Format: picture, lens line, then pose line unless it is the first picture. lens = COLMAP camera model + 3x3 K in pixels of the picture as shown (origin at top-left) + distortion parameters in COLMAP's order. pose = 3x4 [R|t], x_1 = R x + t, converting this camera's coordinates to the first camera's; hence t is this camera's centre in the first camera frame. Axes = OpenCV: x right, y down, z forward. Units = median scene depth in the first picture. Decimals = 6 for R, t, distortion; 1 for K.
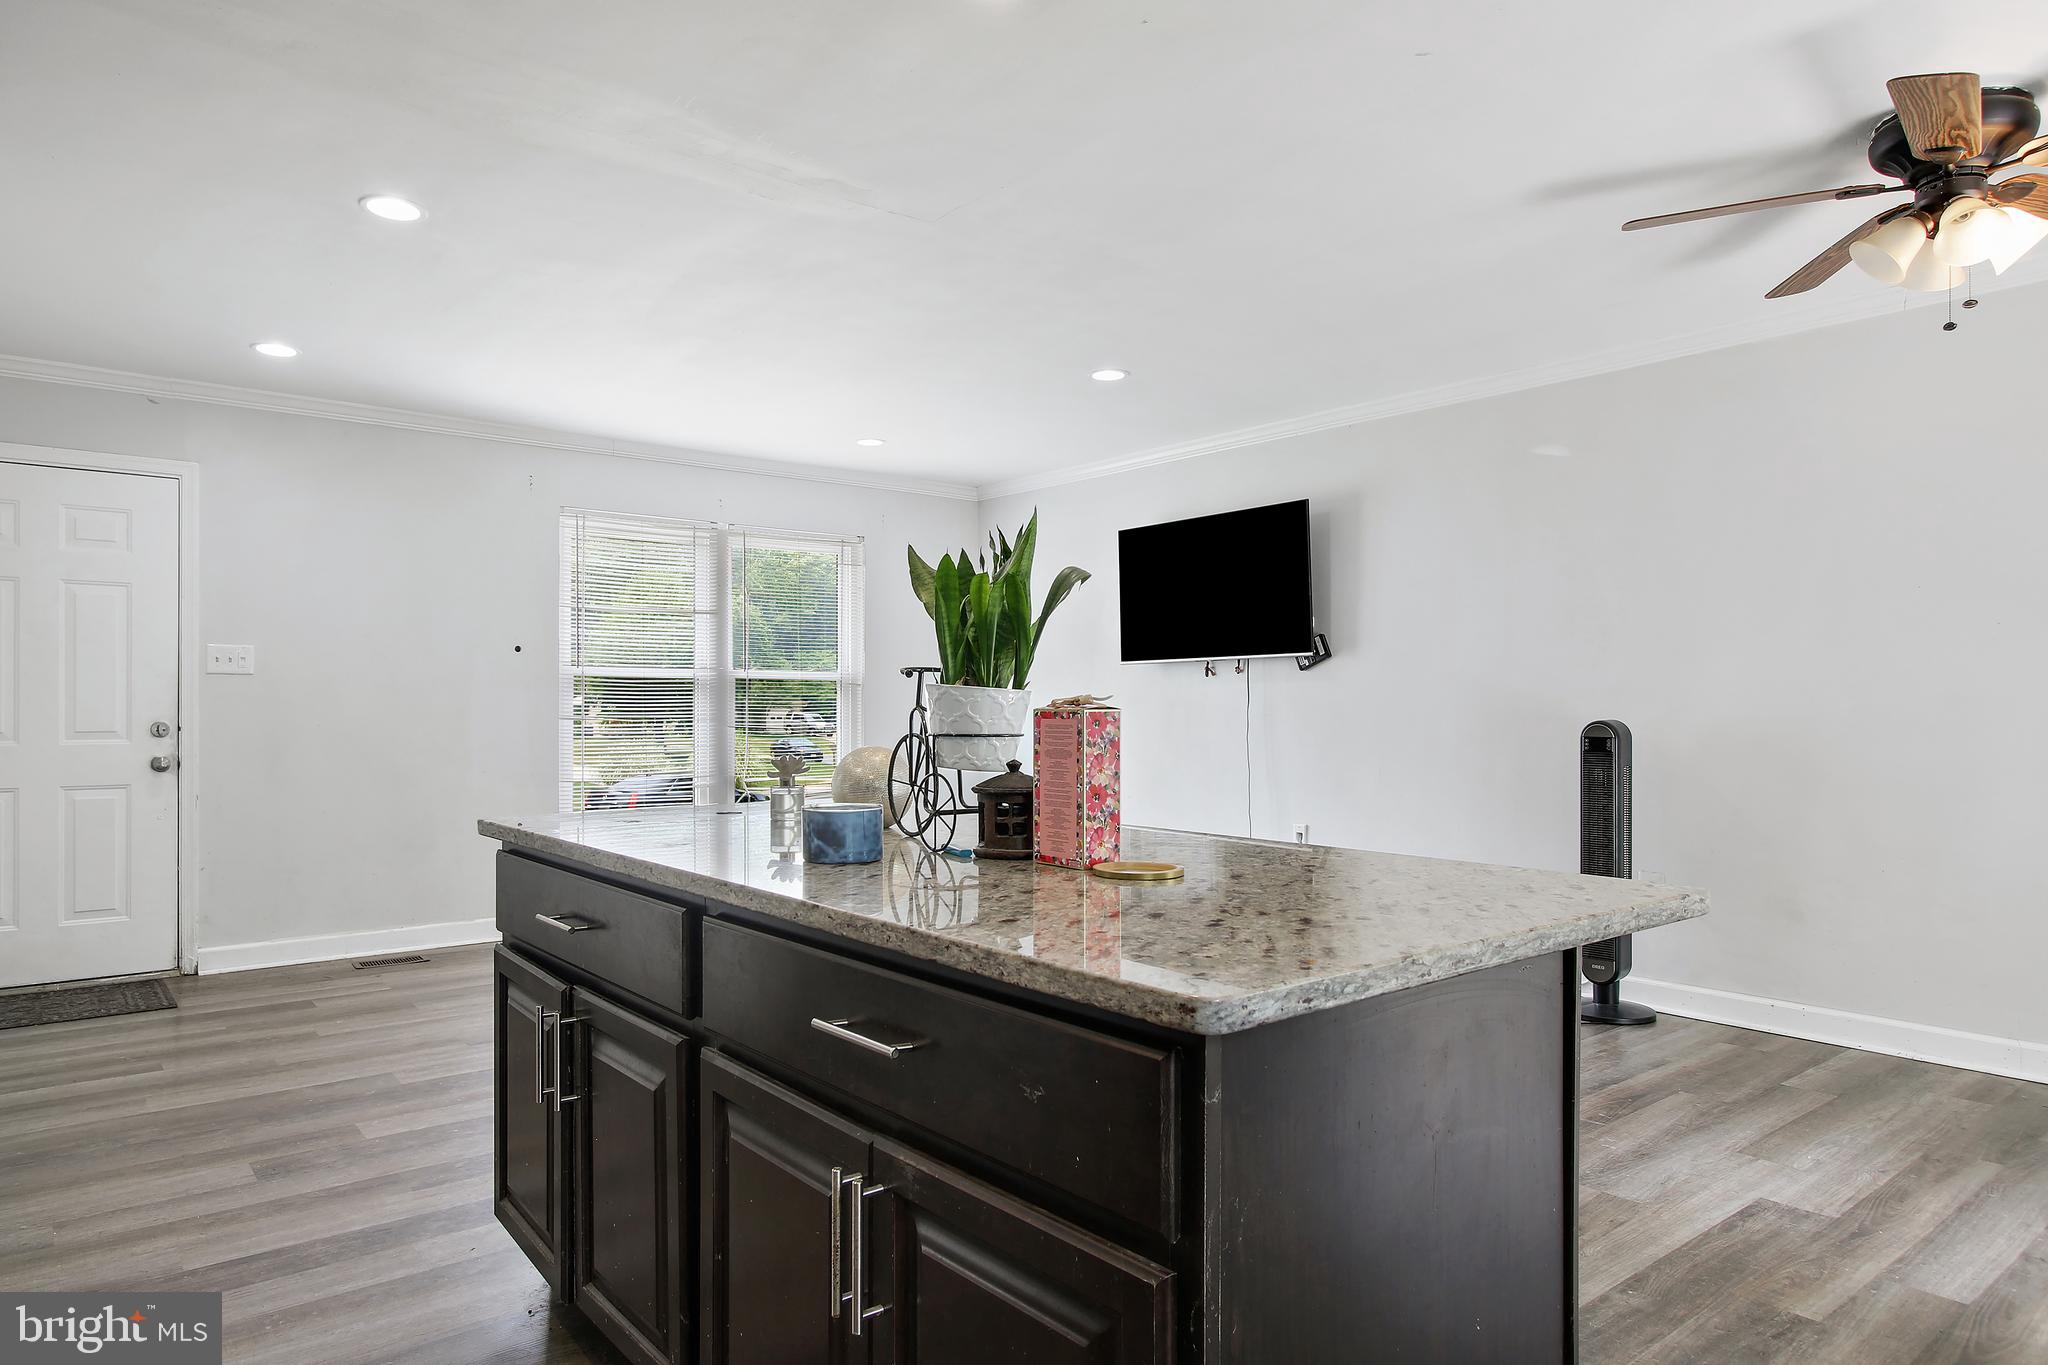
lens RADIAL K [[1249.4, 0, 998.0], [0, 1249.4, 703.8], [0, 0, 1]] dist [-0.006336, -0.002956]
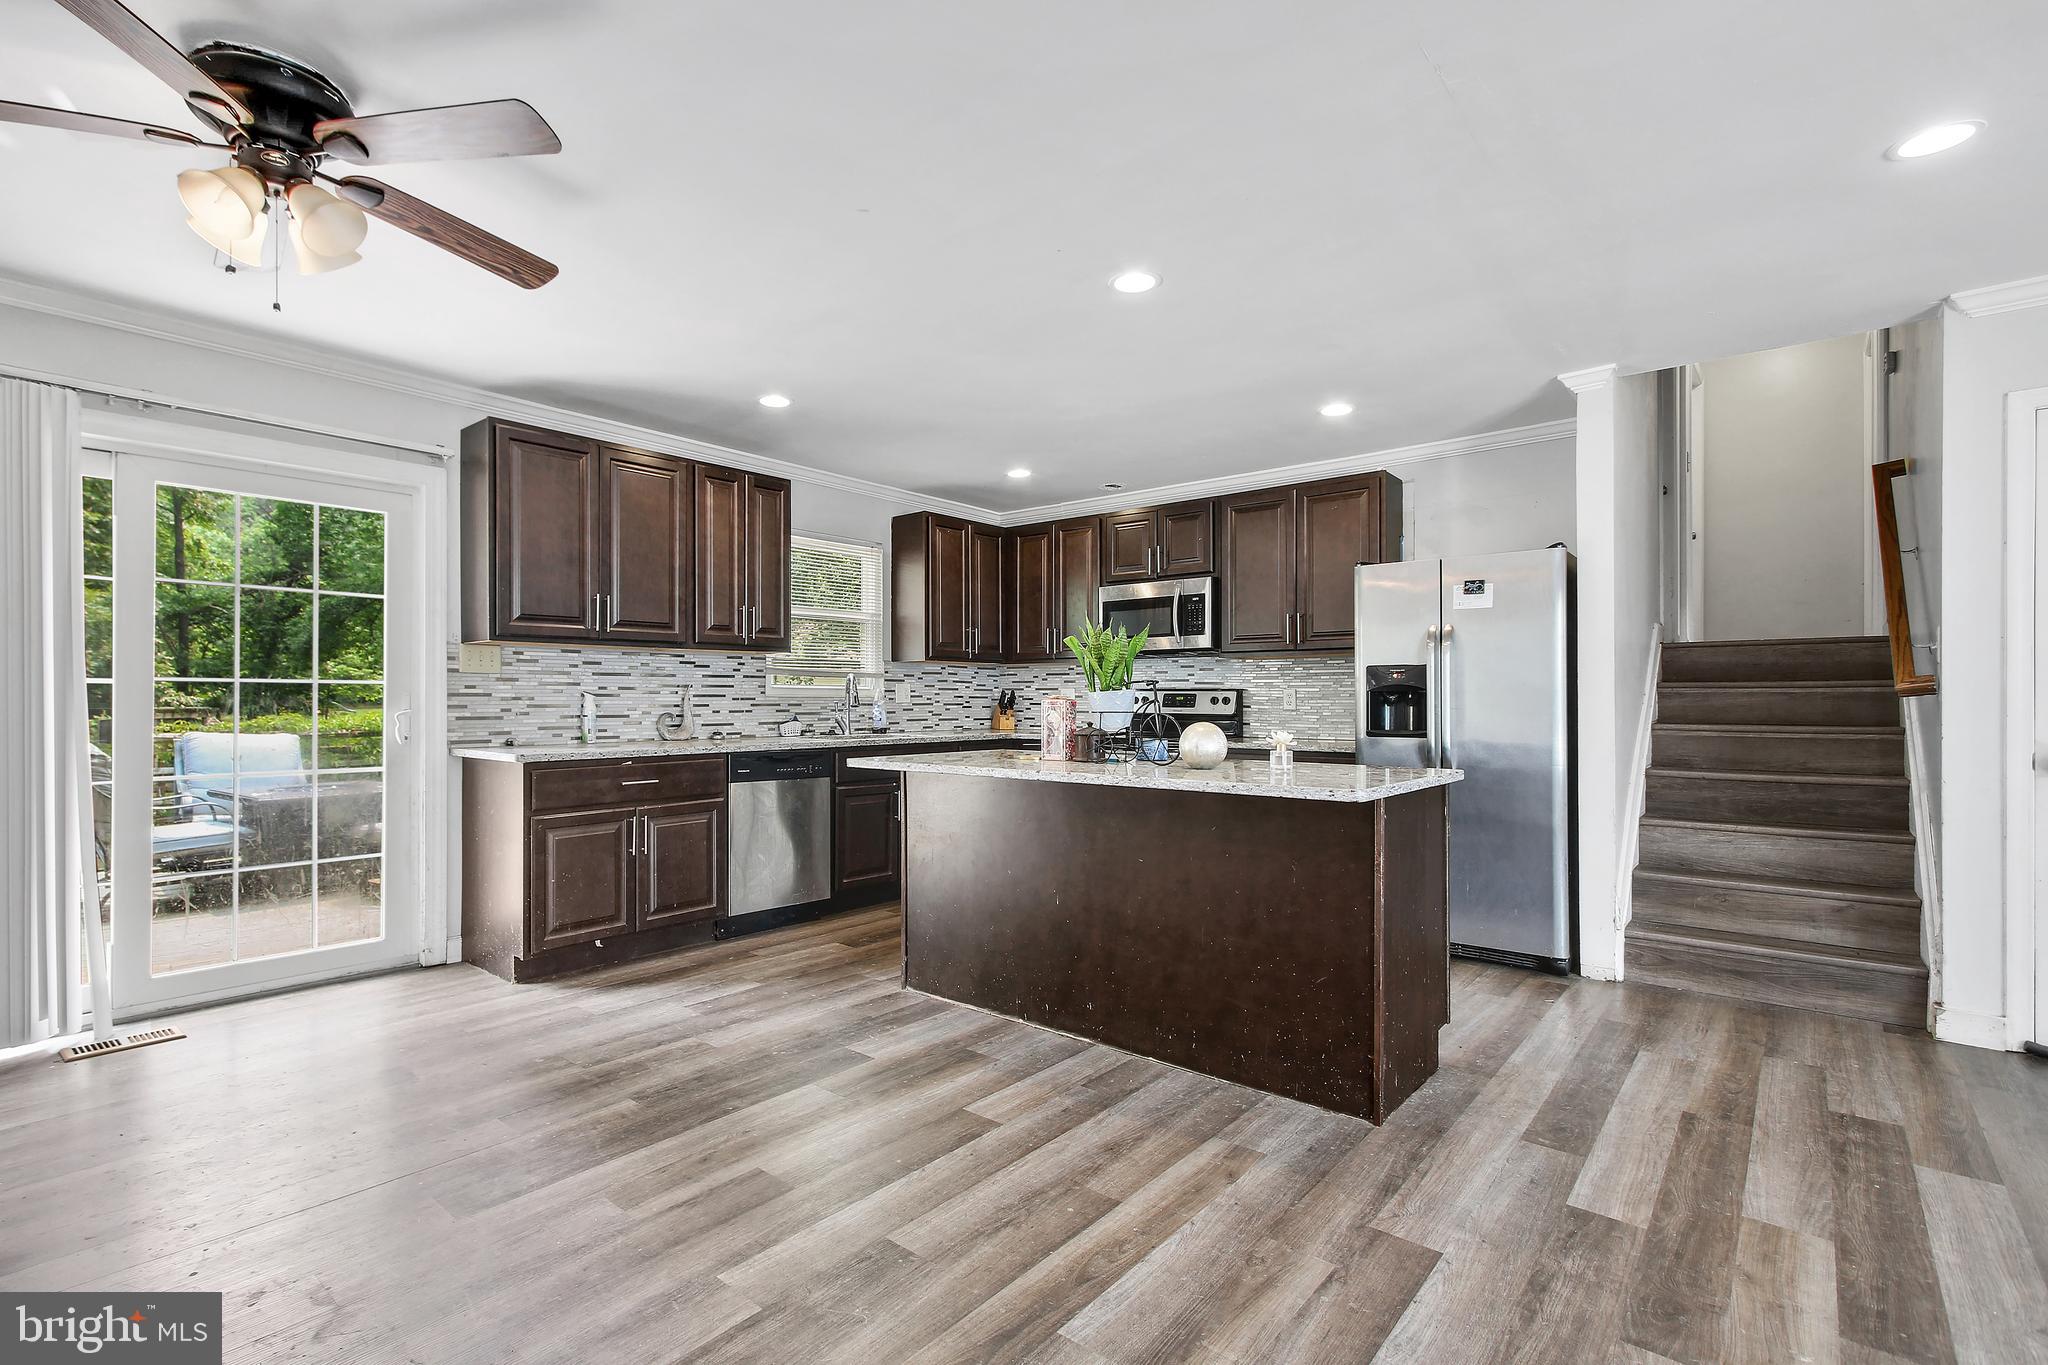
lens RADIAL K [[950.2, 0, 992.8], [0, 950.2, 698.0], [0, 0, 1]] dist [0.003046, 0.000720]
pose [[-0.981862, 0.000282, -0.189596, 0.193796], [0.000313, 1.000000, -0.000132, -0.000900], [0.189596, -0.000189, -0.981862, 0.990335]]
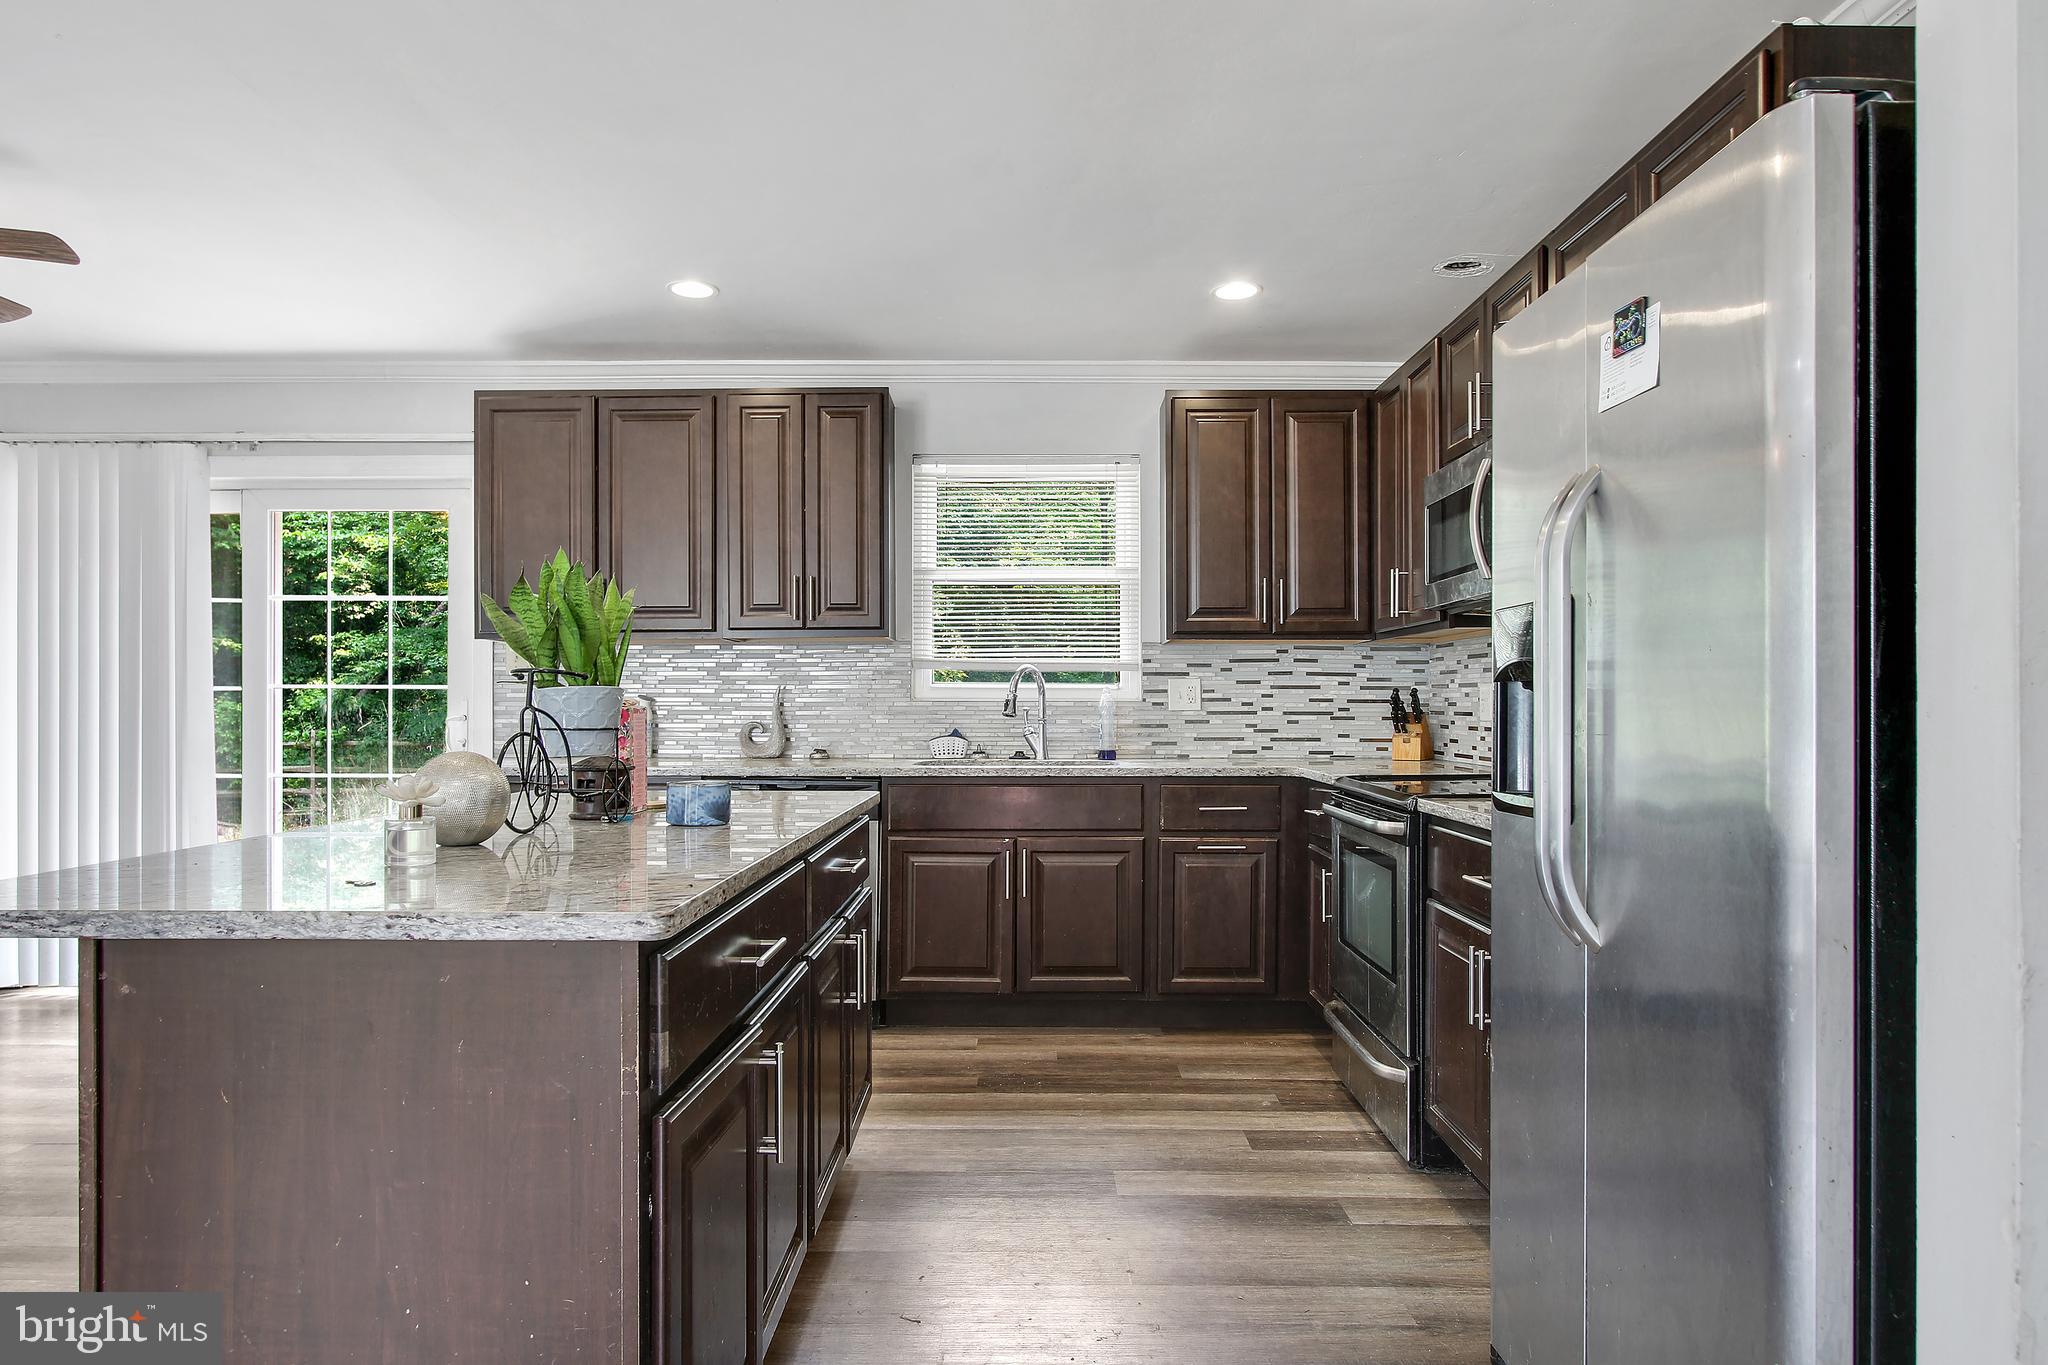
lens RADIAL K [[1249.4, 0, 998.0], [0, 1249.4, 703.8], [0, 0, 1]] dist [-0.006336, -0.002956]
pose [[-0.768922, 0.001780, 0.639340, -0.413841], [0.001186, 0.999998, -0.001358, 0.000927], [-0.639342, -0.000287, -0.768923, 0.623660]]
